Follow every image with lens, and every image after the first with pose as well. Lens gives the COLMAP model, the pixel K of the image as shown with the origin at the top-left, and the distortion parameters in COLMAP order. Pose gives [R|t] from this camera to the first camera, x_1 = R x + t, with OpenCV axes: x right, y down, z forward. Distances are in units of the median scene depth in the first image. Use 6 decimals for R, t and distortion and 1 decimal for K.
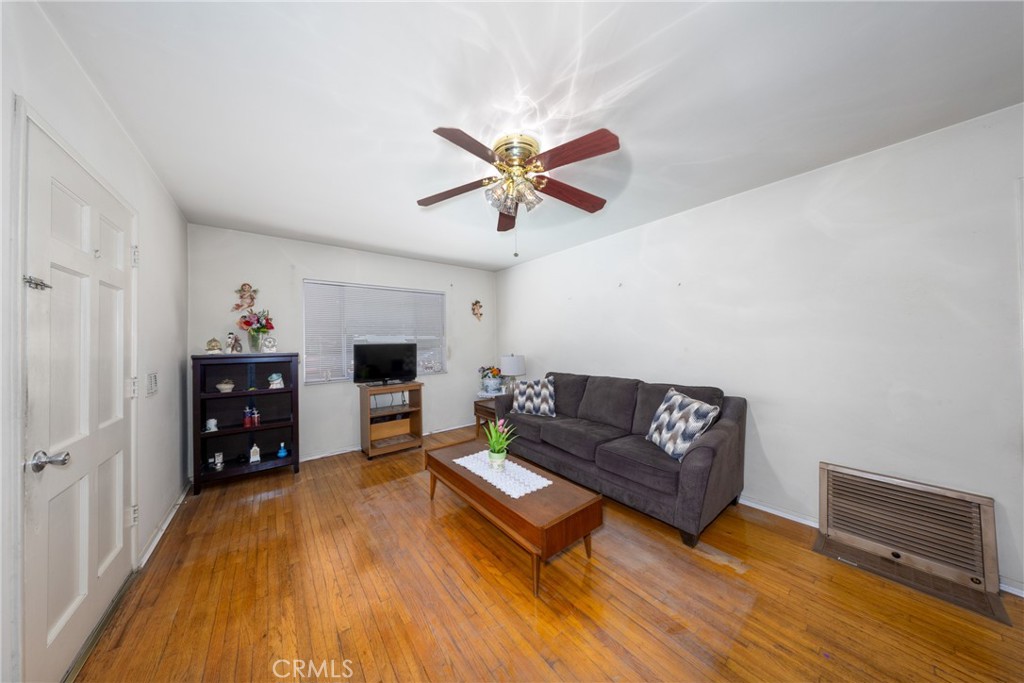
lens RADIAL K [[301.0, 0, 507.3], [0, 301.0, 340.8], [0, 0, 1]] dist [-0.002389, -0.000127]
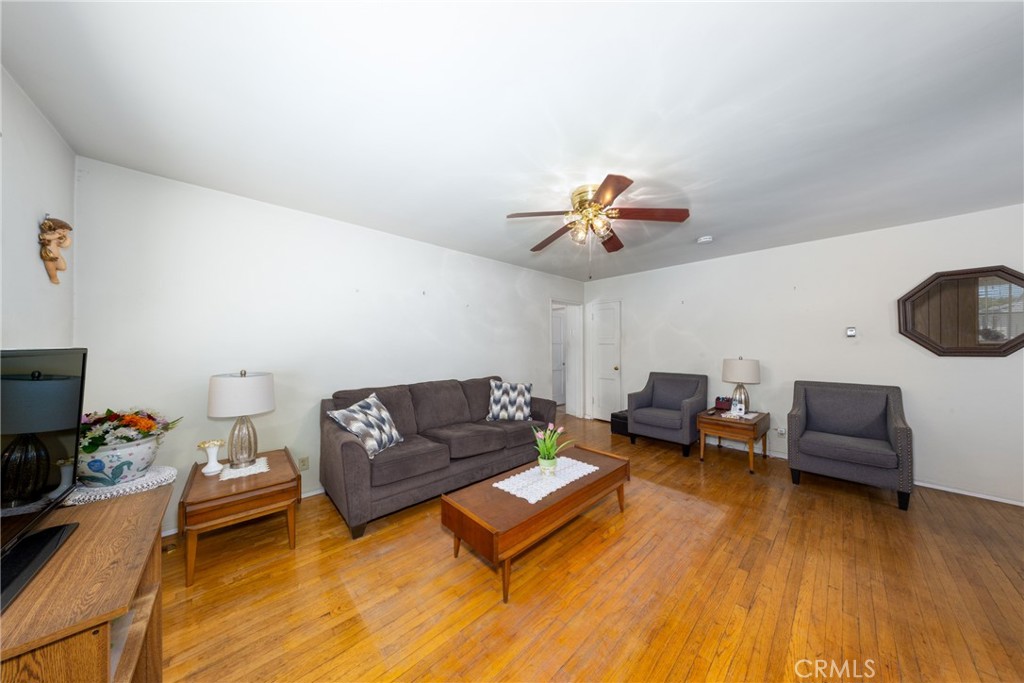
lens RADIAL K [[301.0, 0, 490.0], [0, 301.0, 345.4], [0, 0, 1]] dist [-0.002389, -0.000127]
pose [[-0.035147, 0.015057, 0.999269, -0.774057], [-0.003138, 0.999880, -0.015176, 0.013872], [-0.999377, -0.003669, -0.035096, 0.938923]]
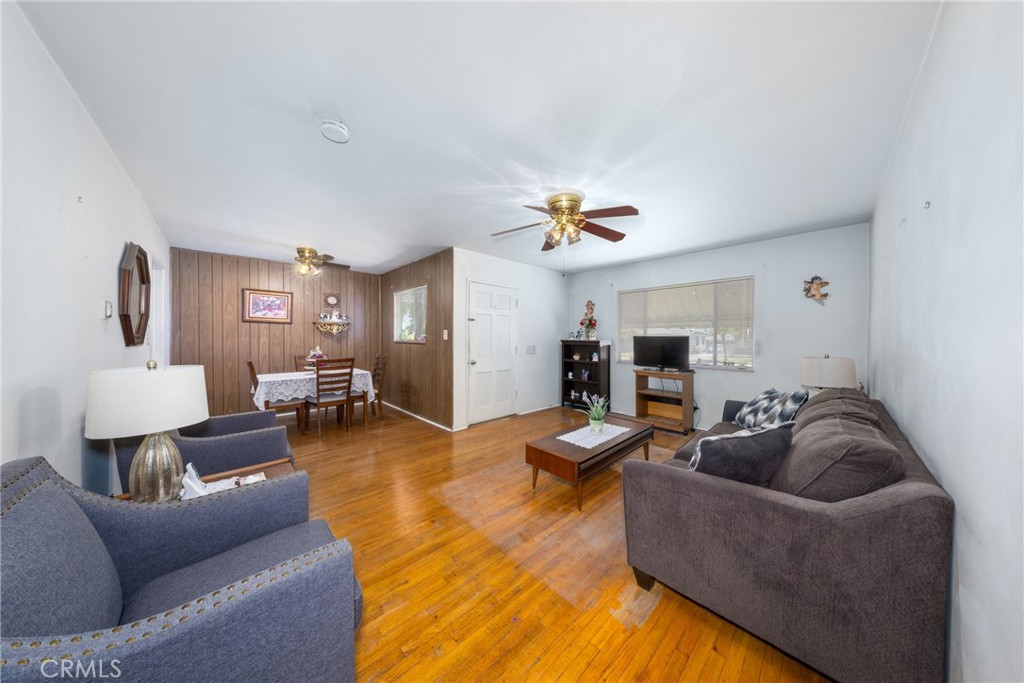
lens RADIAL K [[301.0, 0, 504.9], [0, 301.0, 337.9], [0, 0, 1]] dist [-0.002389, -0.000127]
pose [[0.094629, 0.019057, -0.995330, 0.931605], [-0.000099, 0.999817, 0.019134, -0.005706], [0.995513, -0.001712, 0.094614, 0.372249]]
